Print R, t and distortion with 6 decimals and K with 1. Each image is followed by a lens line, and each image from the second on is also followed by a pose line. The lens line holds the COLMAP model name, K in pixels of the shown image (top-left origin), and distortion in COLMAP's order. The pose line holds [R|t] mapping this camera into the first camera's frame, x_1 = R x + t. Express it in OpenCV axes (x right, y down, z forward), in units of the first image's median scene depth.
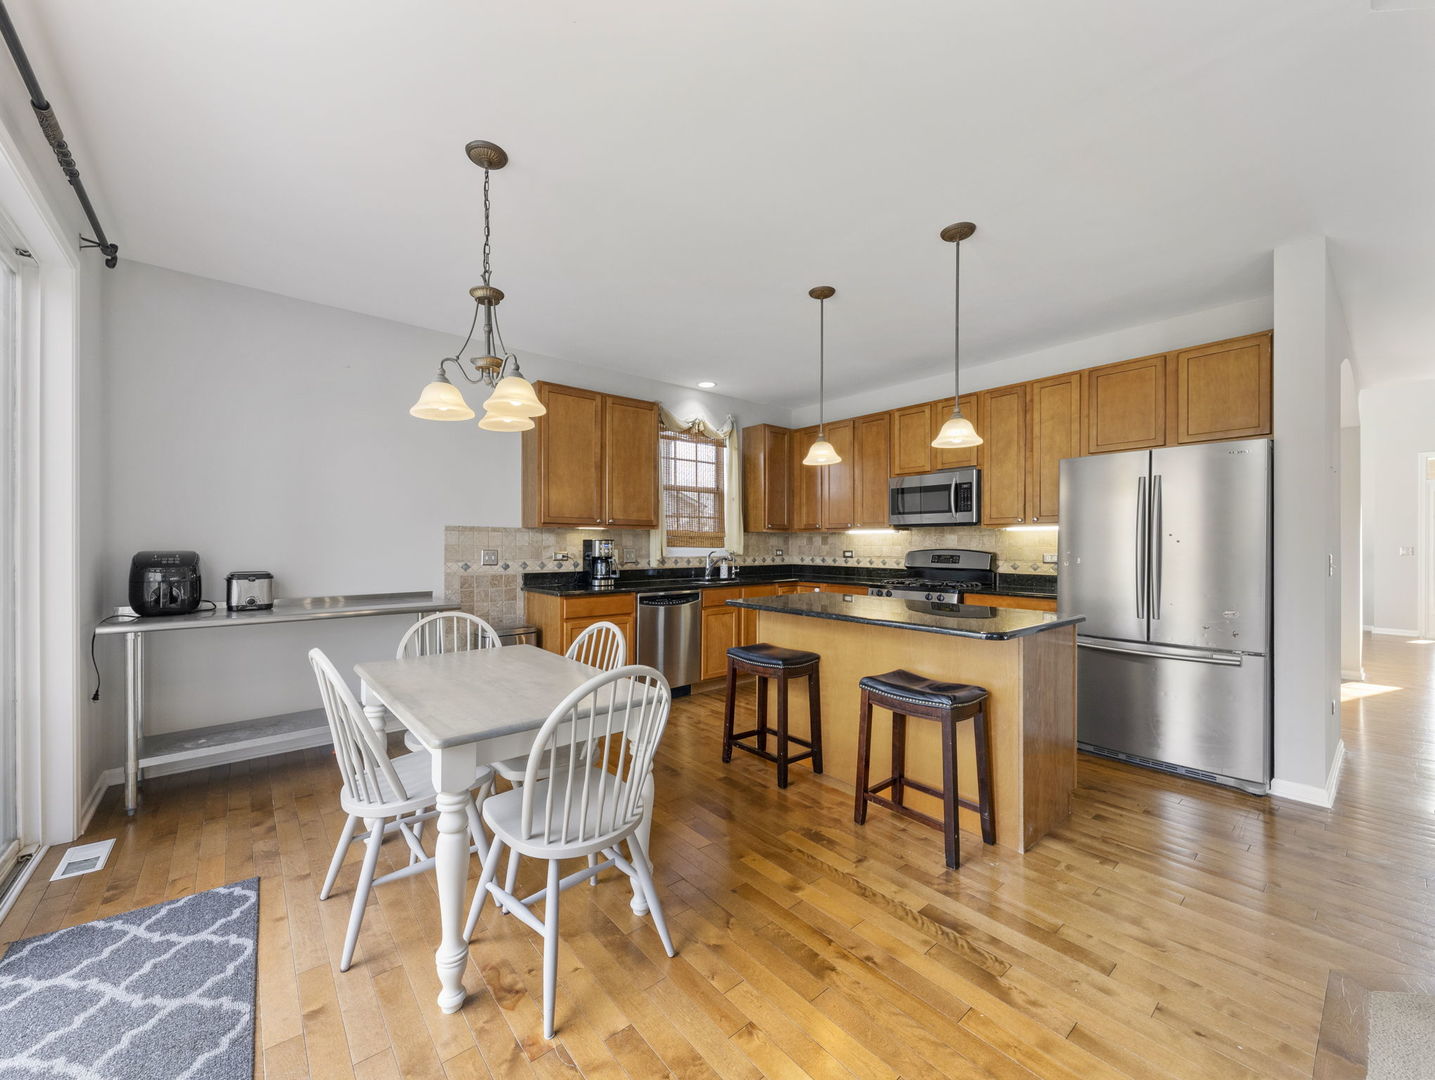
lens RADIAL K [[560.2, 0, 705.0], [0, 560.2, 547.1], [0, 0, 1]] dist [0.009884, -0.000107]
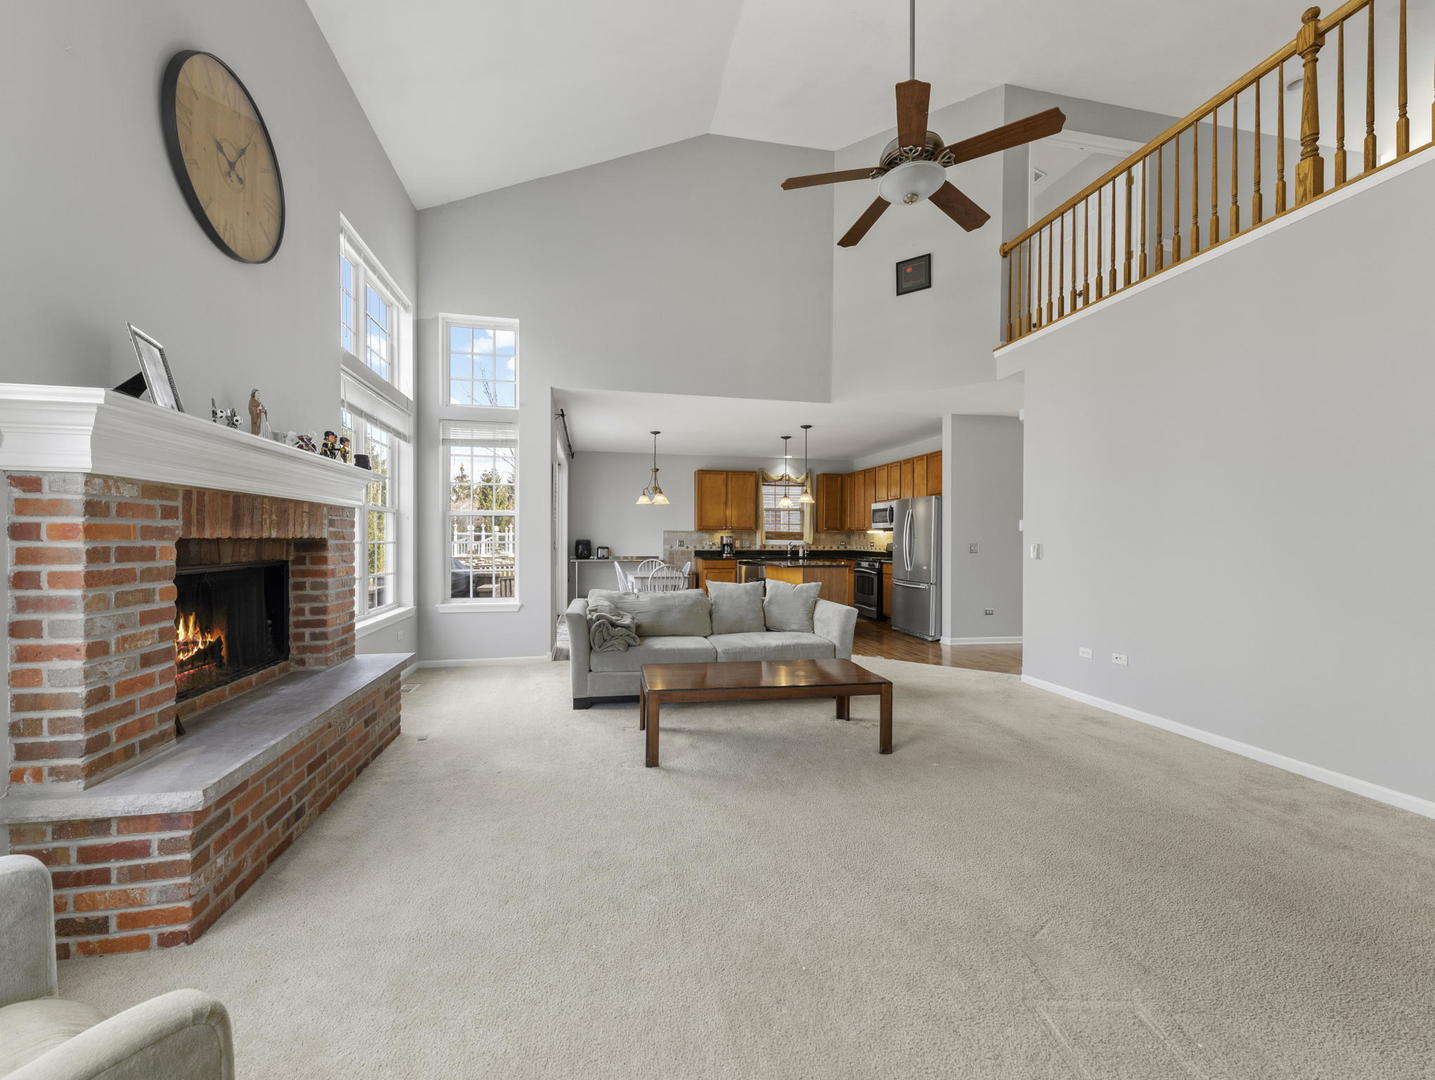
lens RADIAL K [[559.3, 0, 713.7], [0, 559.3, 542.0], [0, 0, 1]] dist [-0.001507, -0.000183]
pose [[0.885789, 0.006006, -0.464049, 0.885256], [-0.006013, 0.999981, 0.001464, 0.007980], [0.464049, 0.001494, 0.885808, -1.100424]]
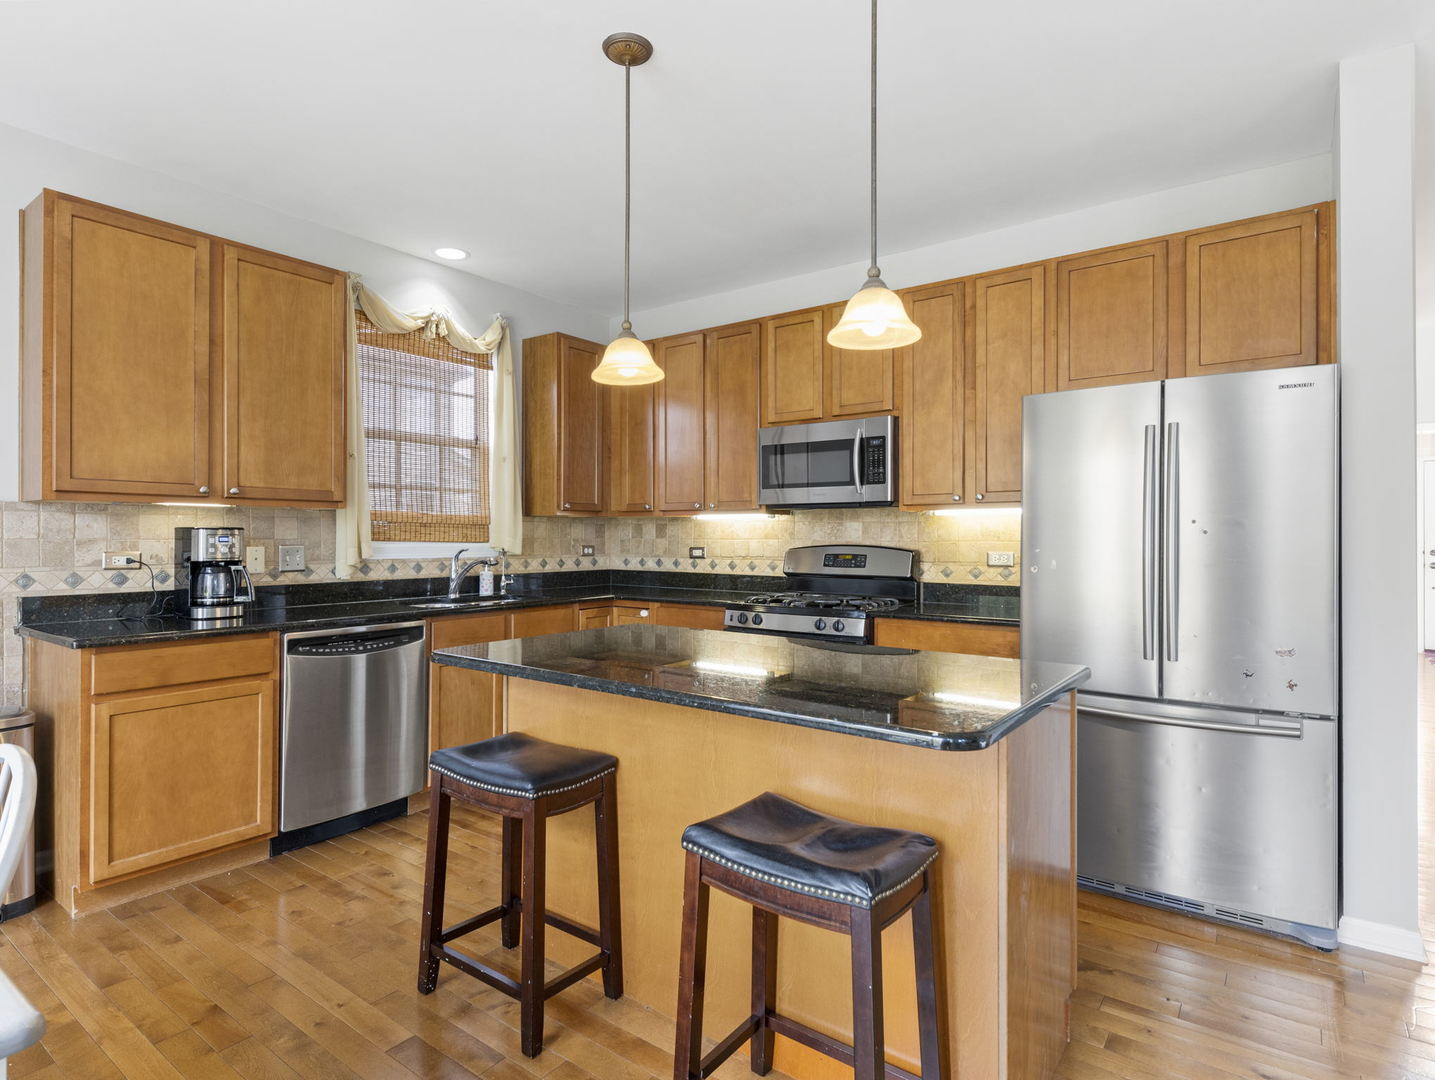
lens RADIAL K [[783.4, 0, 715.9], [0, 783.4, 537.8], [0, 0, 1]] dist [0.005197, 0.000181]
pose [[0.968962, 0.000361, 0.247209, 0.086546], [0.000562, 0.999993, -0.003663, -0.001166], [-0.247209, 0.003688, 0.968955, 0.222971]]
